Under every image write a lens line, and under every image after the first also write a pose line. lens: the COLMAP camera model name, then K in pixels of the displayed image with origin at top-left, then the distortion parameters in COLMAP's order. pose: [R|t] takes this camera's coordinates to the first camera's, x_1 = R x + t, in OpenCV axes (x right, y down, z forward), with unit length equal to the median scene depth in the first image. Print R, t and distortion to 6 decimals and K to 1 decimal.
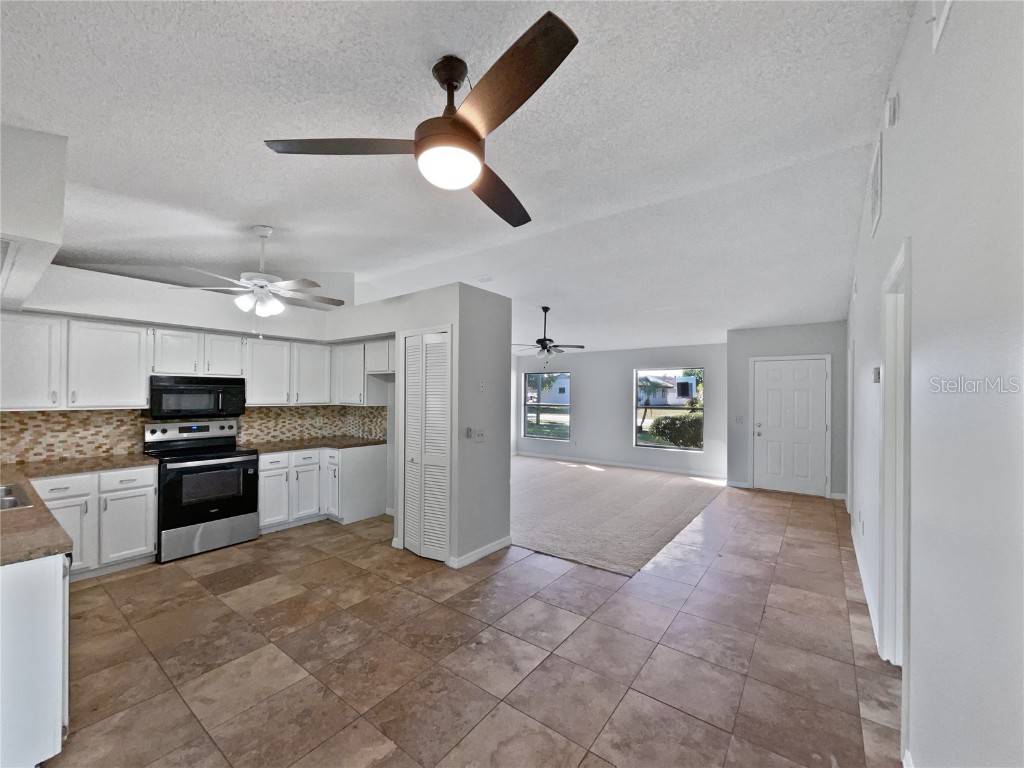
lens RADIAL K [[410.0, 0, 519.0], [0, 410.0, 388.6], [0, 0, 1]] dist [0.002140, 0.000168]
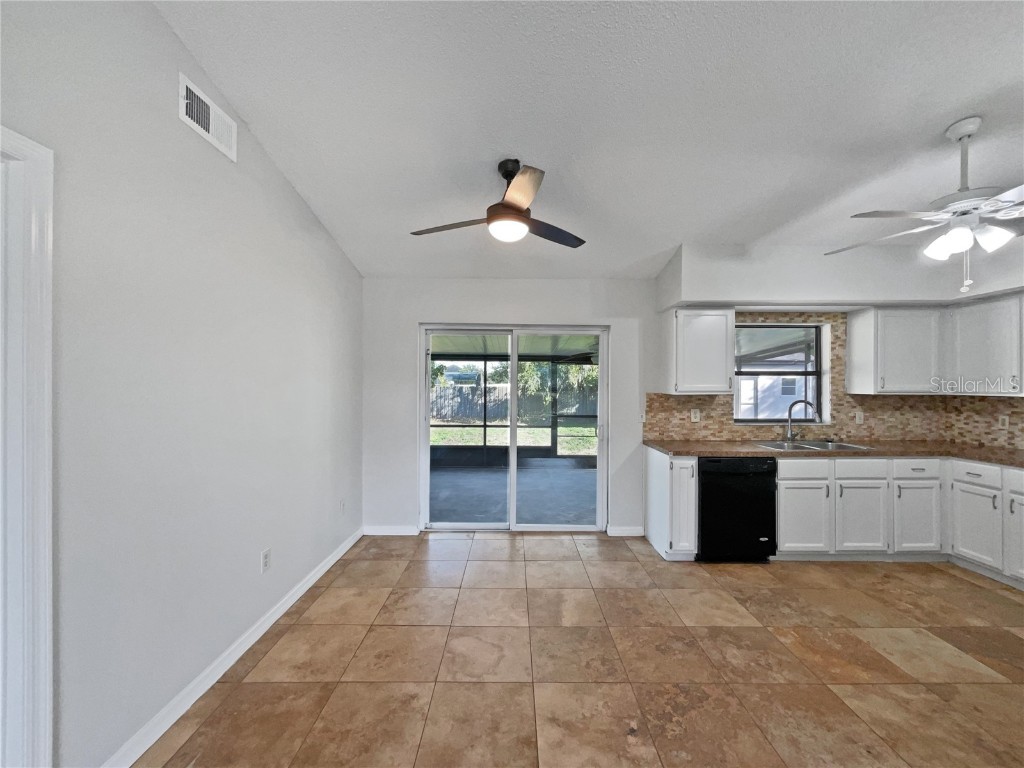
lens RADIAL K [[410.0, 0, 517.8], [0, 410.0, 385.8], [0, 0, 1]] dist [0.002140, 0.000168]
pose [[-0.798861, -0.004790, -0.601496, 0.472525], [0.000386, 0.999964, -0.008476, 0.043143], [0.601515, -0.007003, -0.798831, 1.430512]]
